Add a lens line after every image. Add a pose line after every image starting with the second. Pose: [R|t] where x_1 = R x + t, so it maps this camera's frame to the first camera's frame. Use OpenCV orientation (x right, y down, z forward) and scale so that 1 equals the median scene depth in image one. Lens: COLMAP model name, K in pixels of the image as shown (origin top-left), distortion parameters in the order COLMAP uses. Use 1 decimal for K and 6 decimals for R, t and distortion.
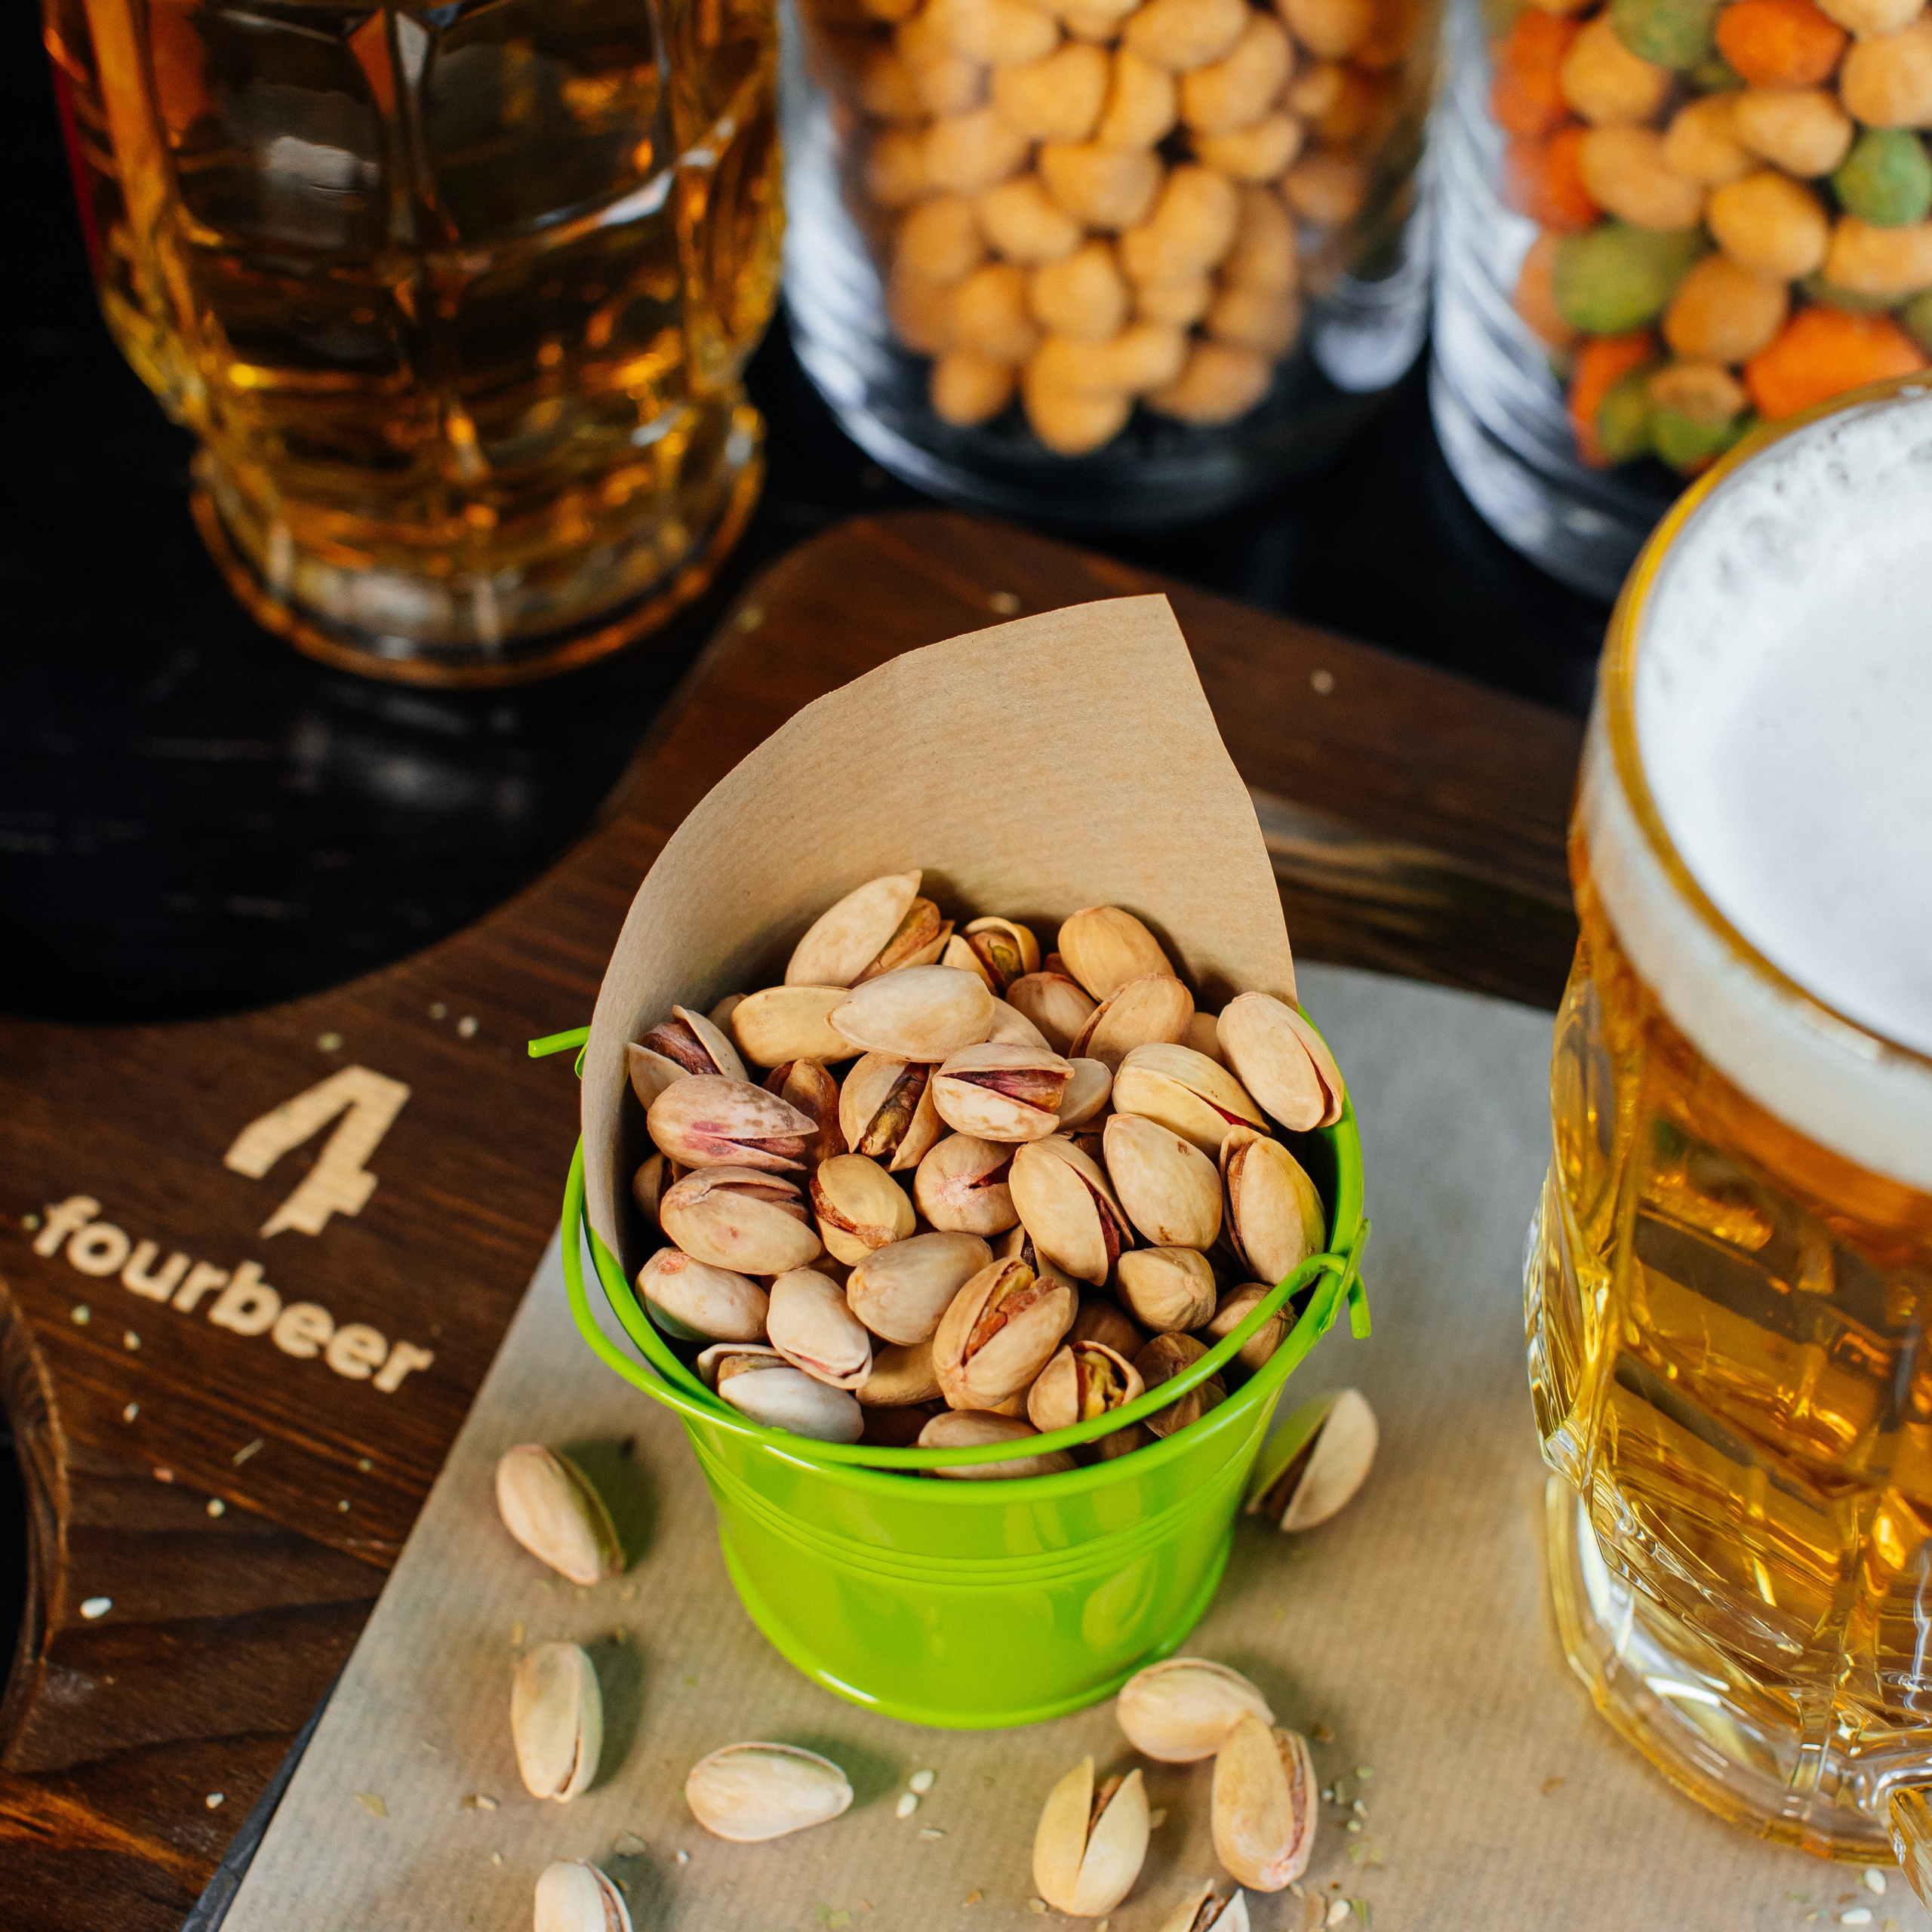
lens RADIAL K [[4726.0, 0, 1053.2], [0, 4726.0, 962.3], [0, 0, 1]] dist [-0.020849, -0.201043]
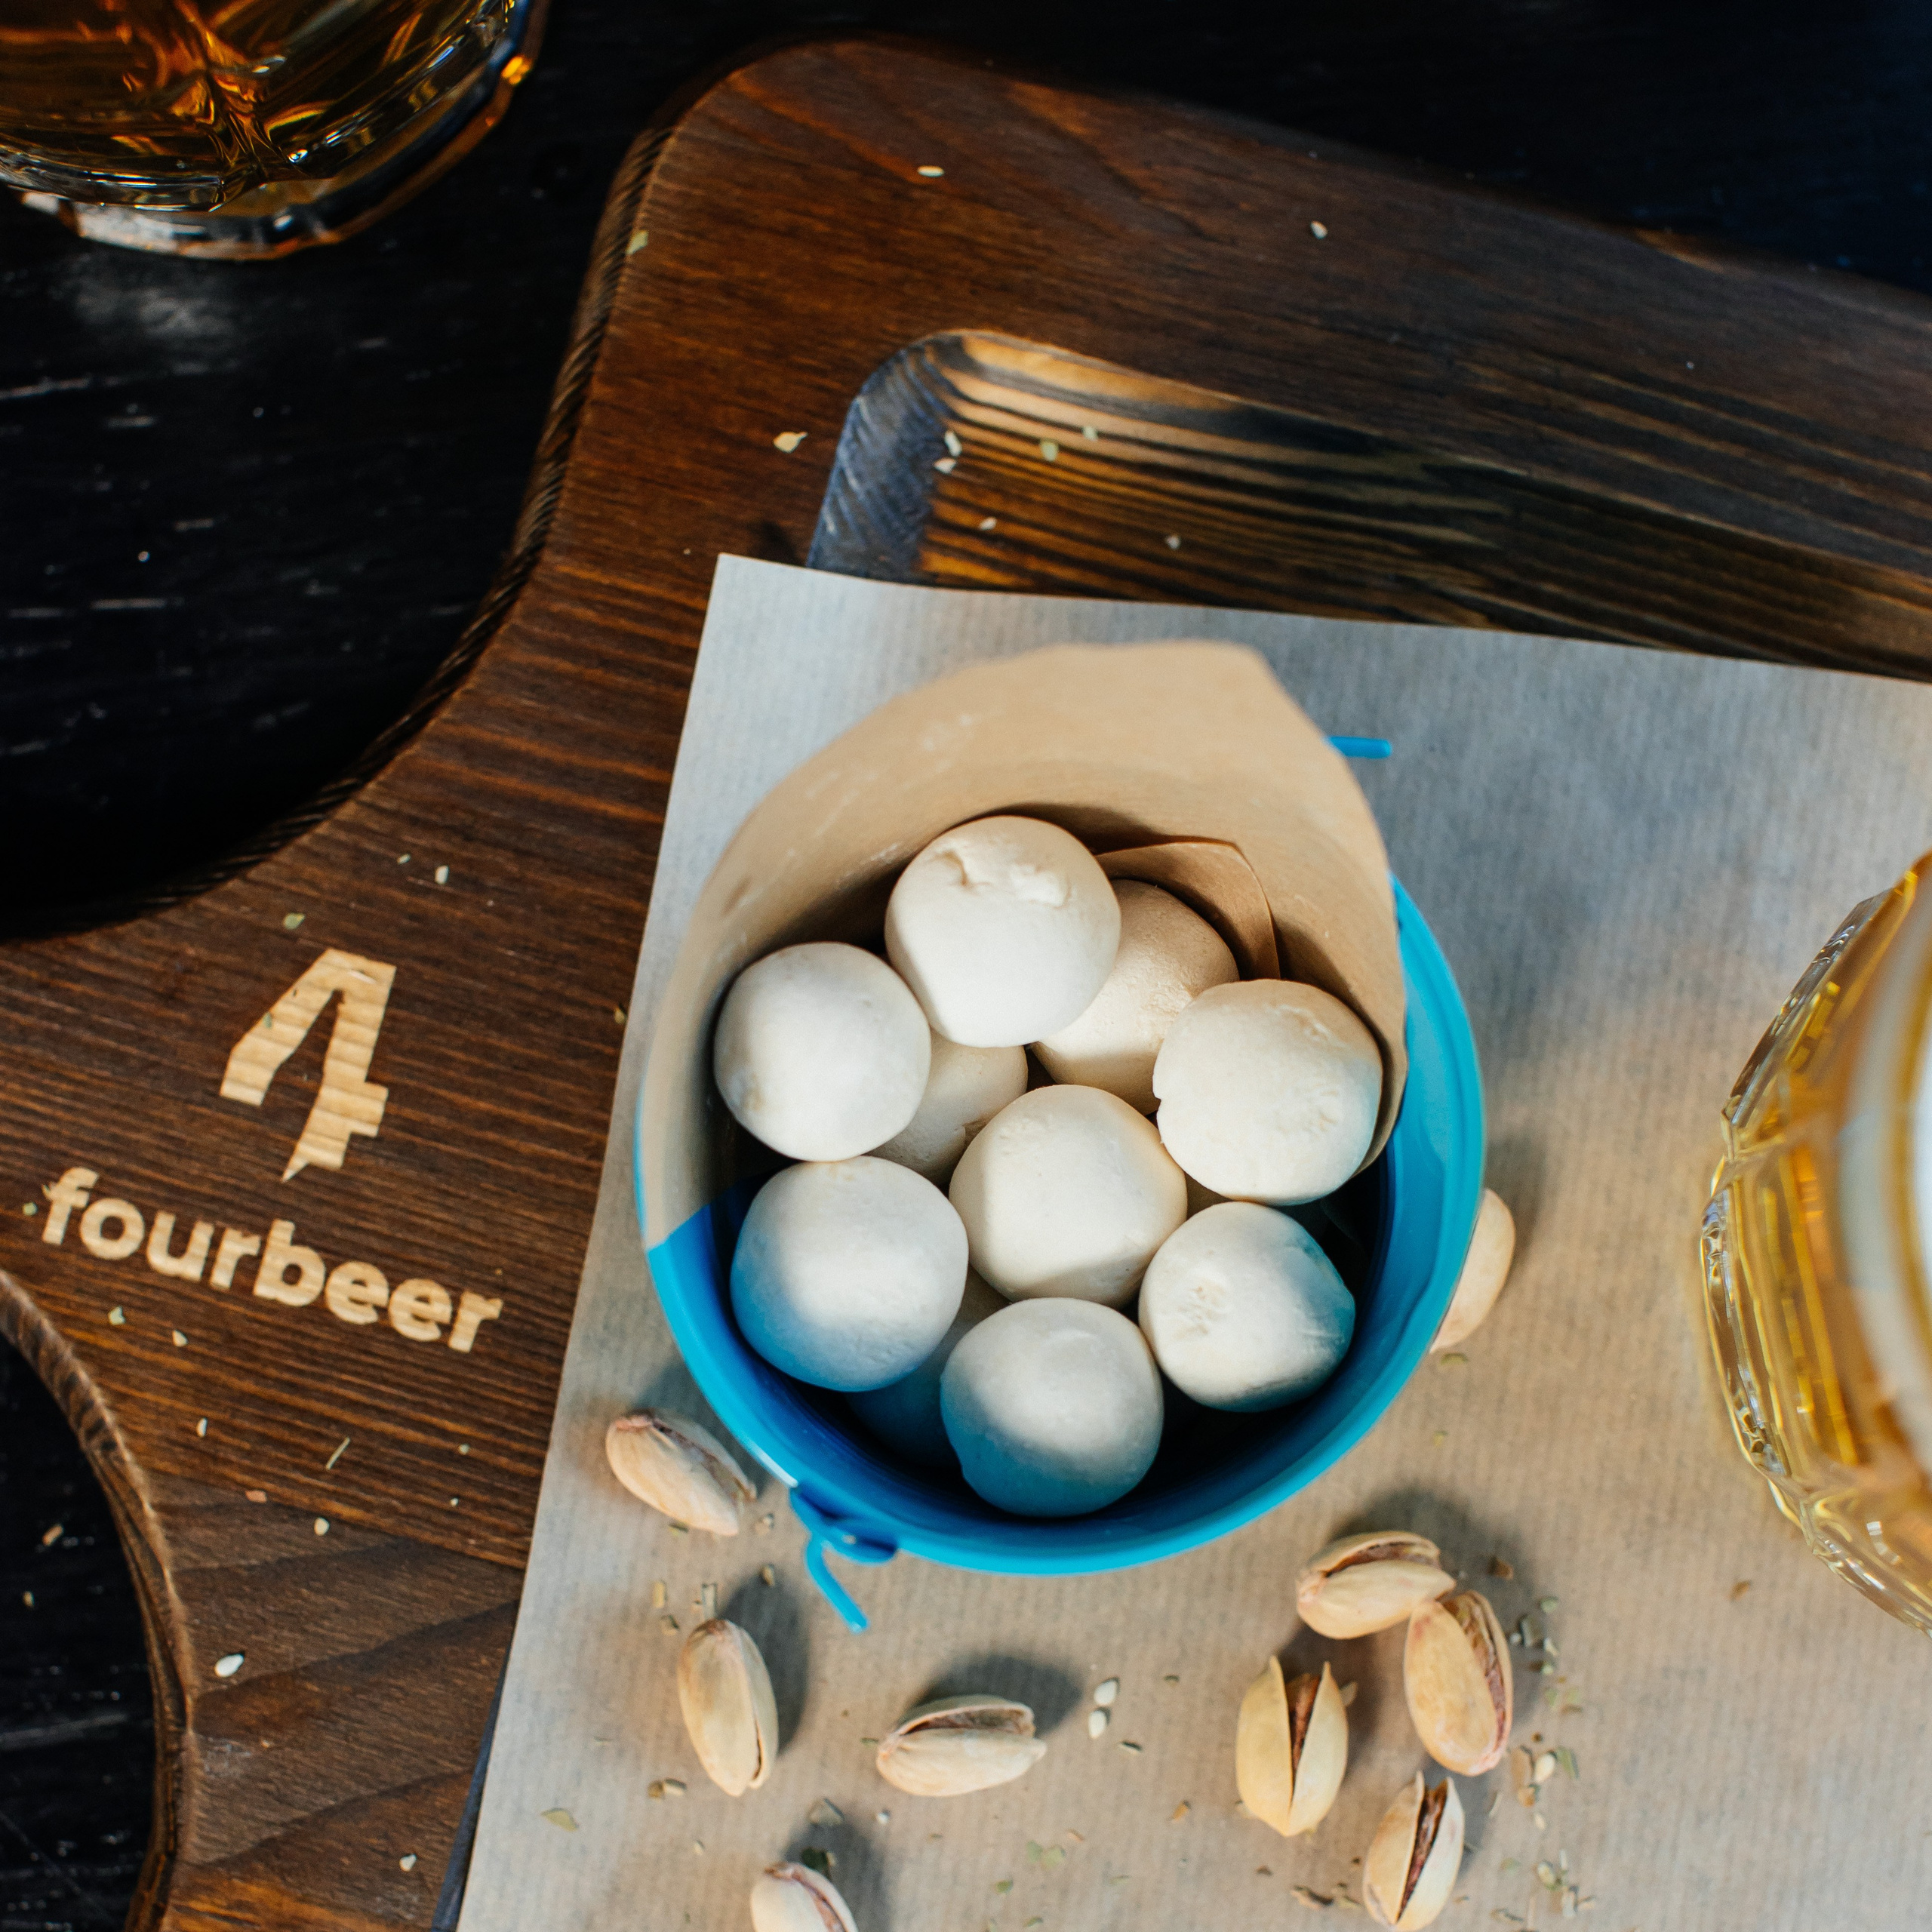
lens RADIAL K [[4838.8, 0, 965.0], [0, 4838.8, 1135.6], [0, 0, 1]] dist [-0.056267, 0.122367]
pose [[0.986806, -0.161777, 0.006499, -0.043694], [0.133742, 0.837107, 0.530438, -0.450595], [-0.091253, -0.522570, 0.847699, 0.207527]]
